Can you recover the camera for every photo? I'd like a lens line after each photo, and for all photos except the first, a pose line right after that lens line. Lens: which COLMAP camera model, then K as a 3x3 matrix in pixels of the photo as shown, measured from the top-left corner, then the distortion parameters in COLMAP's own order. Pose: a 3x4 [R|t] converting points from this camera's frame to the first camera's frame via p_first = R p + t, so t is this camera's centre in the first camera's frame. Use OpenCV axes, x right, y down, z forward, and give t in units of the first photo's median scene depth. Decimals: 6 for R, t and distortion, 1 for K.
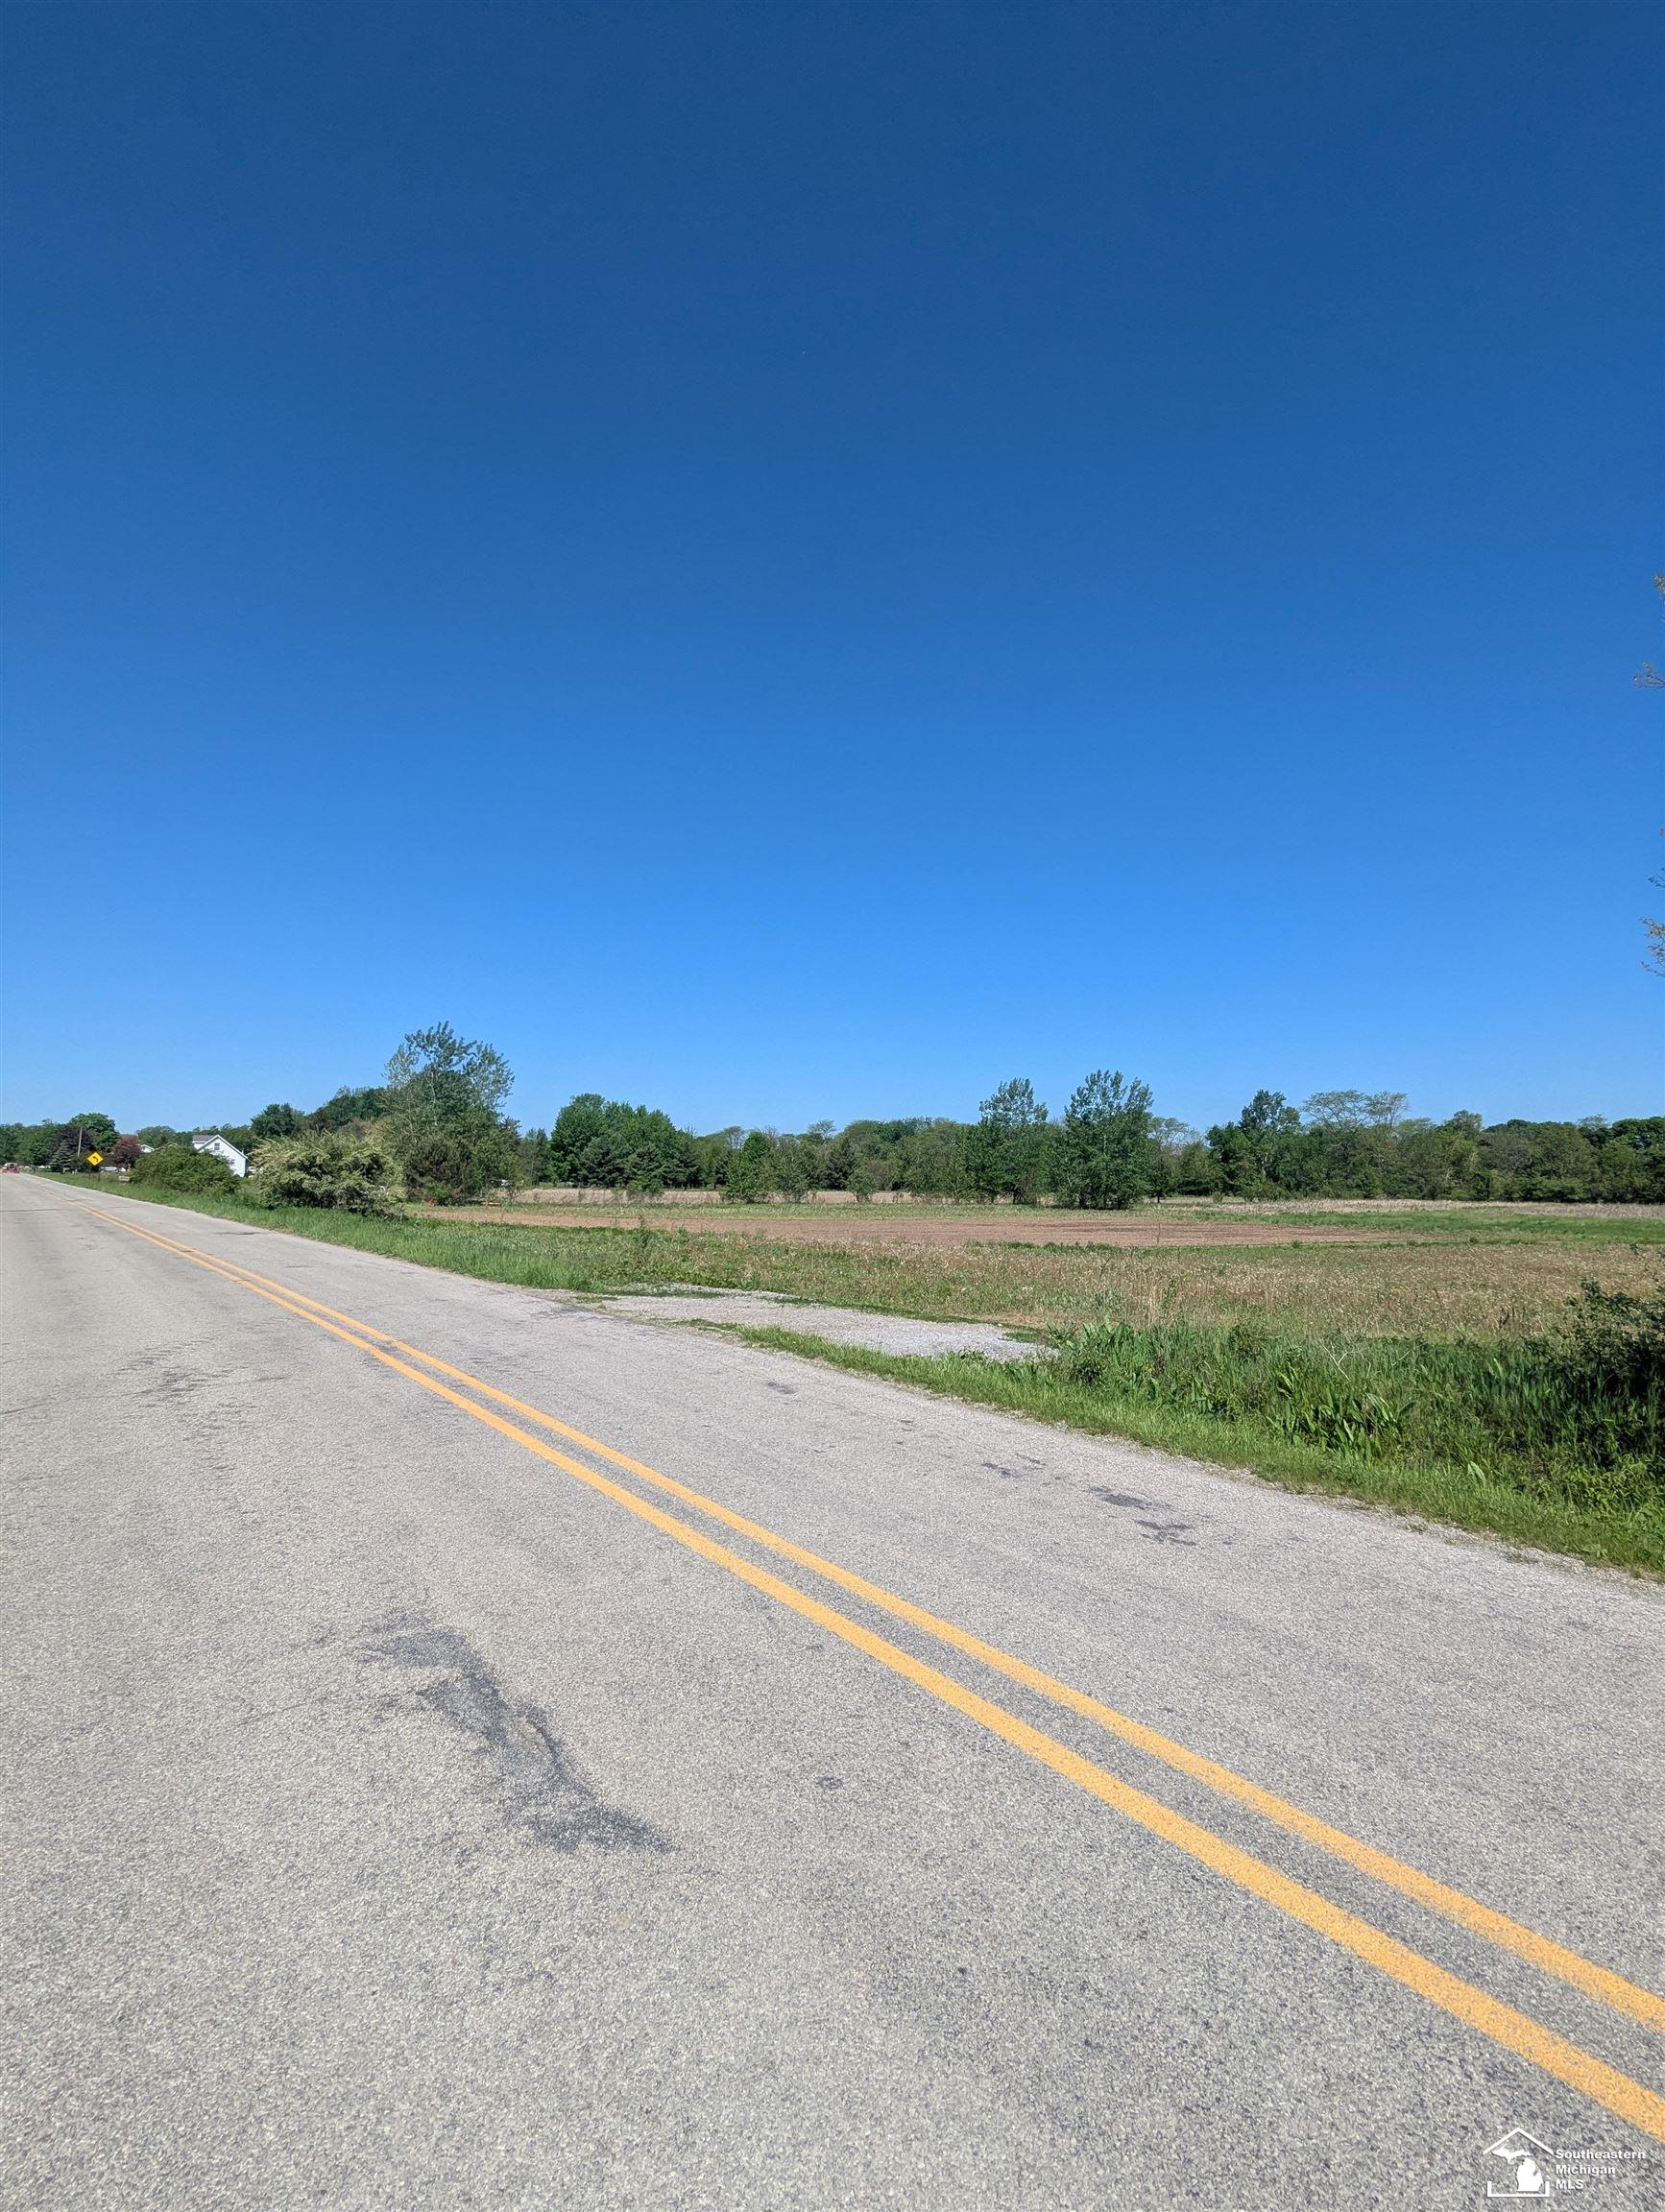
lens RADIAL K [[1058.8, 0, 837.3], [0, 1058.8, 1108.5], [0, 0, 1]] dist [0.008542, 0.001286]
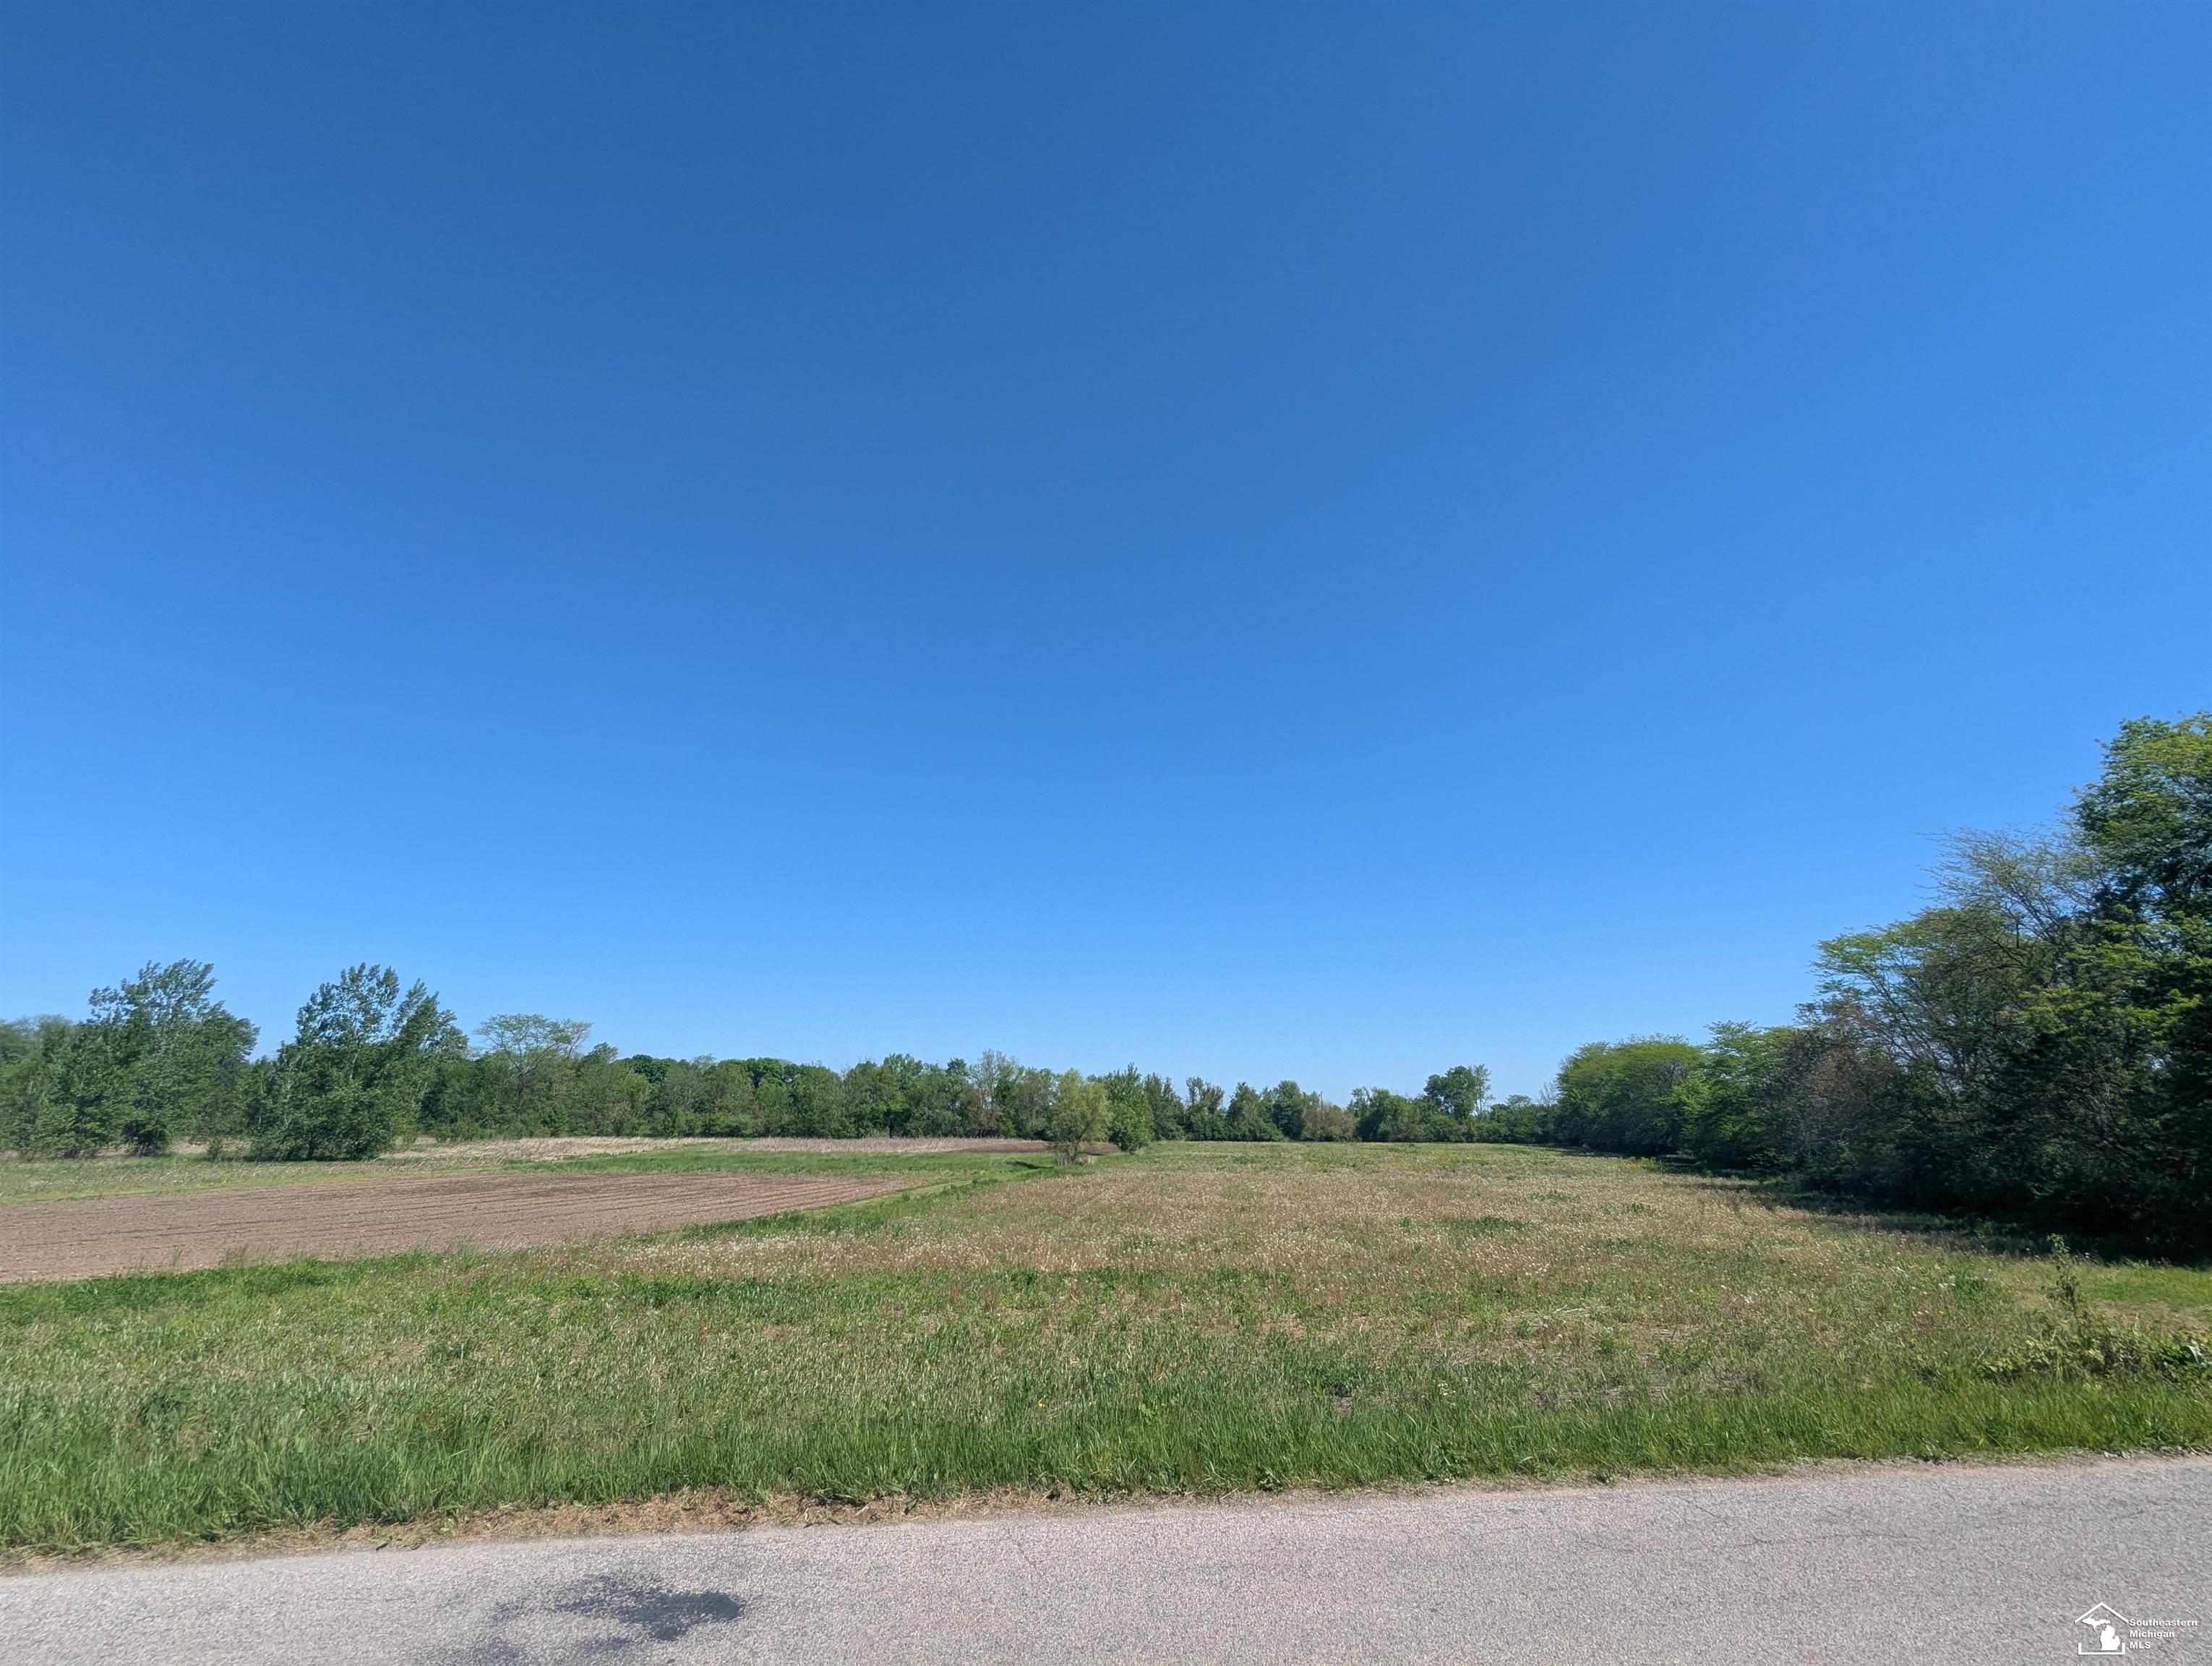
lens RADIAL K [[1058.9, 0, 1104.5], [0, 1058.9, 831.4], [0, 0, 1]] dist [0.008542, 0.001286]
pose [[0.481658, 0.229005, 0.845909, -0.113418], [-0.064113, 0.971875, -0.226601, 0.006532], [-0.874011, 0.054911, 0.482794, 0.136233]]
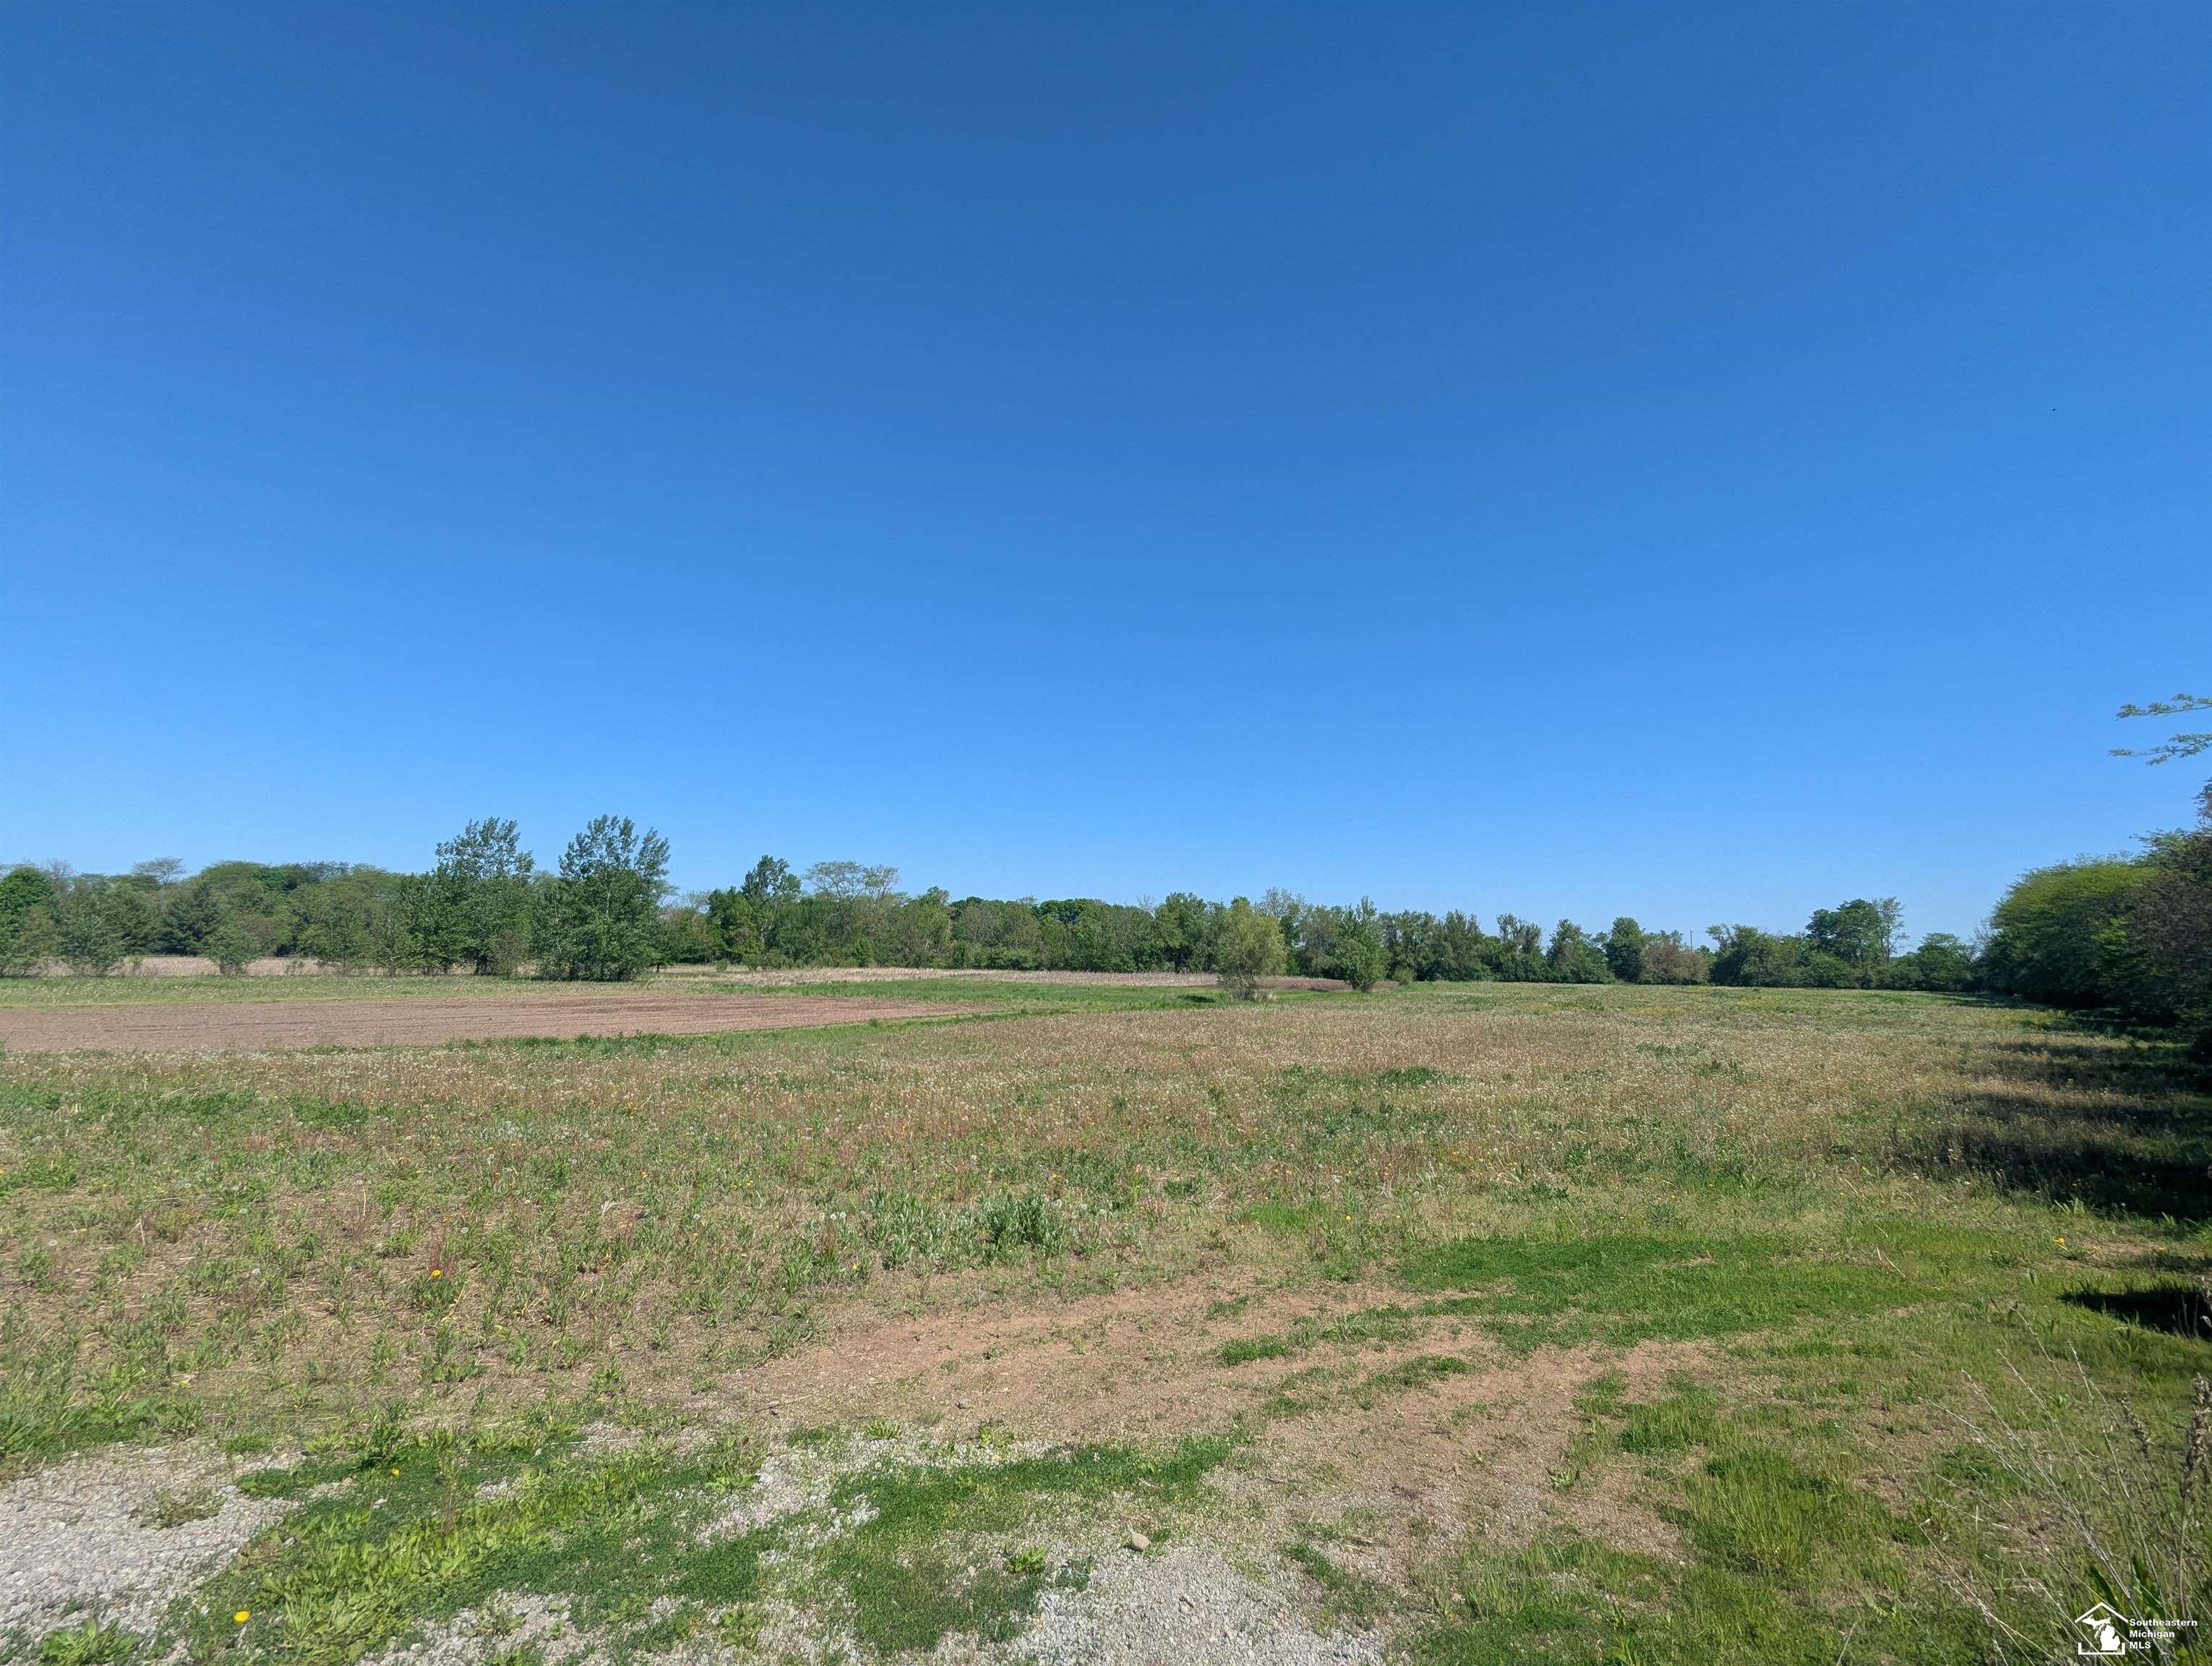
lens RADIAL K [[1058.9, 0, 1097.3], [0, 1058.9, 840.4], [0, 0, 1]] dist [0.008542, 0.001286]
pose [[0.758589, 0.077418, 0.646954, -0.002829], [-0.056429, 0.996991, -0.053139, 0.004475], [-0.649122, 0.003804, 0.760675, 0.071845]]
